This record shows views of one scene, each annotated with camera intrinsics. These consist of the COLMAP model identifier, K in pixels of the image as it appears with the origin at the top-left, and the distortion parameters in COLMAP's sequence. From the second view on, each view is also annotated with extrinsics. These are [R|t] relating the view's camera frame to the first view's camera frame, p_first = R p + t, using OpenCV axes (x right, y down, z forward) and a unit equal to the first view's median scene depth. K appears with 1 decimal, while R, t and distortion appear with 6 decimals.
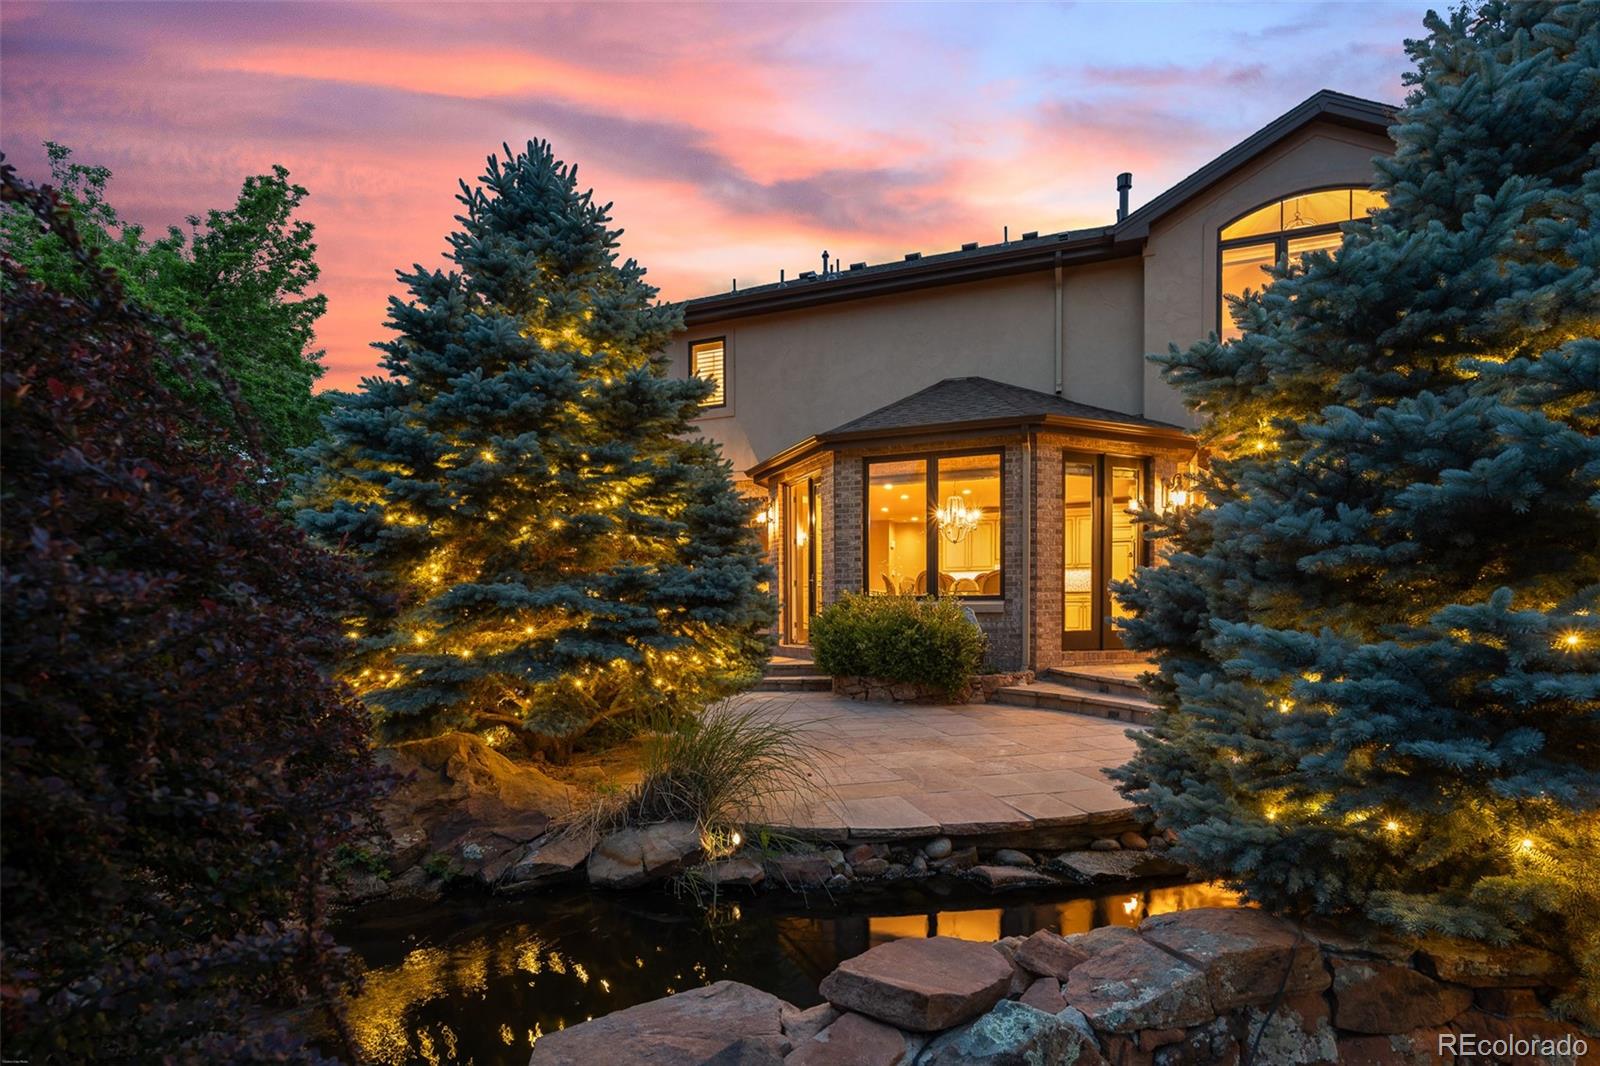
lens RADIAL K [[727.5, 0, 798.4], [0, 727.5, 554.6], [0, 0, 1]] dist [0.000991, 0.000201]
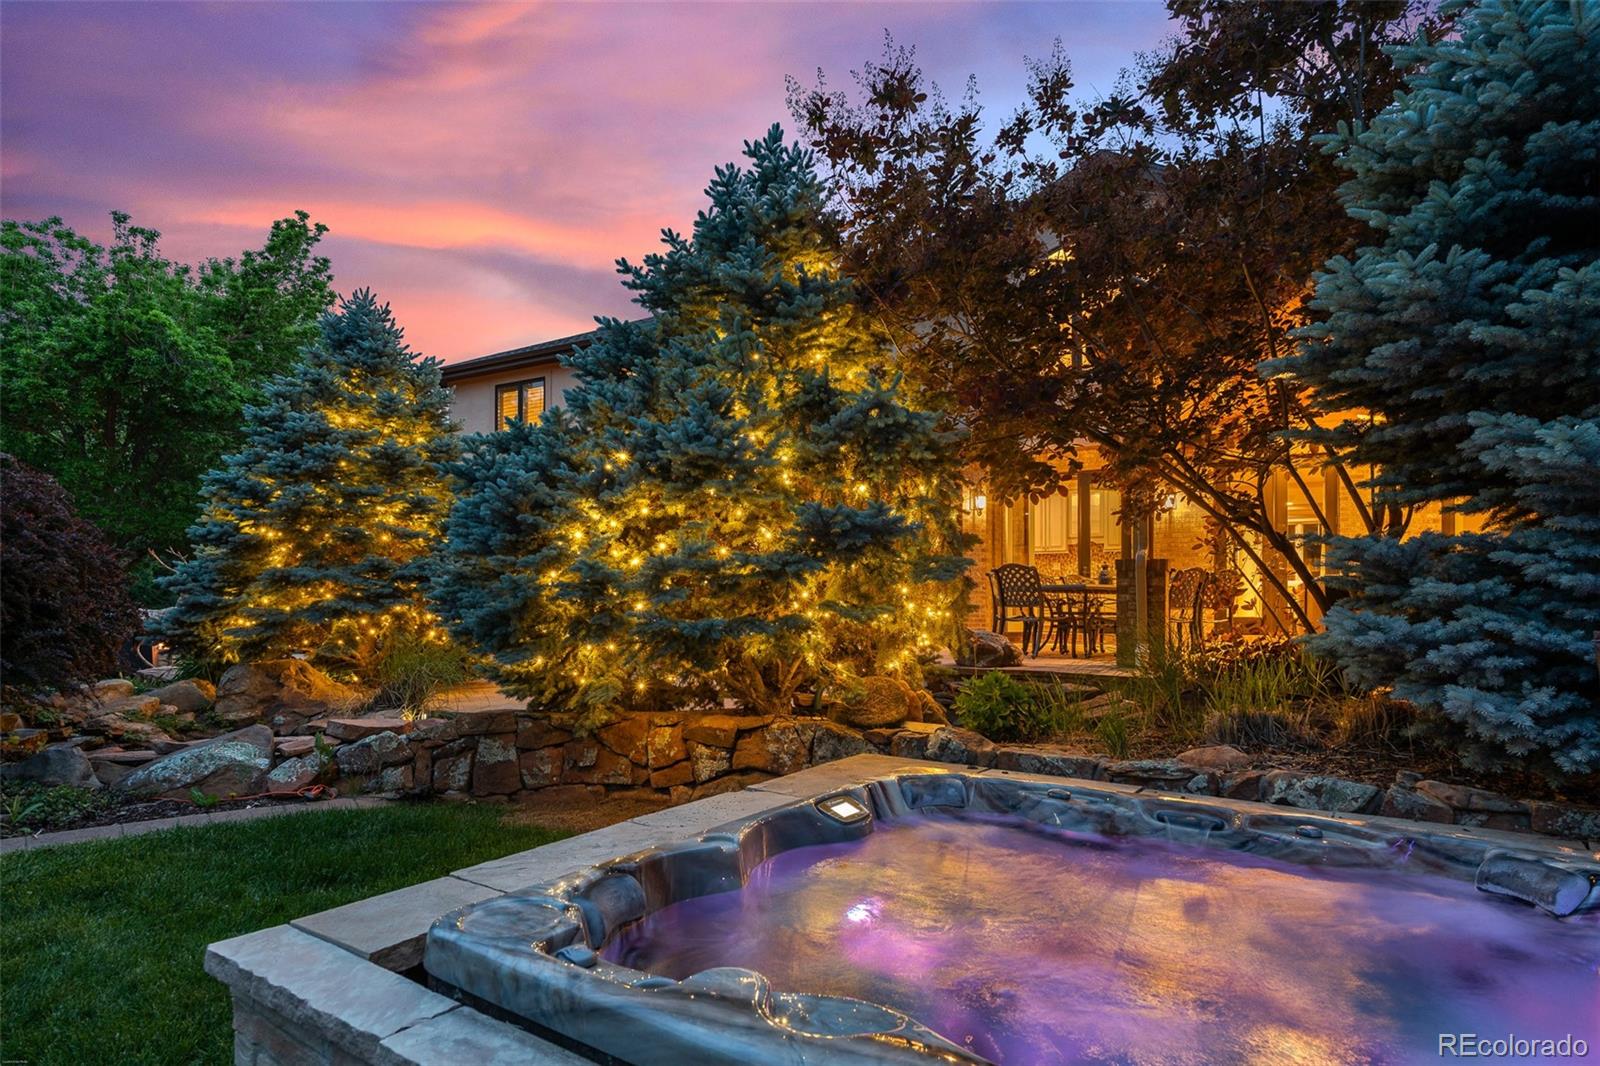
lens RADIAL K [[790.2, 0, 800.0], [0, 790.2, 533.0], [0, 0, 1]] dist [-0.001855, -0.000434]
pose [[0.995604, 0.001825, -0.093646, 0.186582], [-0.004119, 0.999696, -0.024309, -0.000415], [0.093573, 0.024588, 0.995309, -0.150229]]
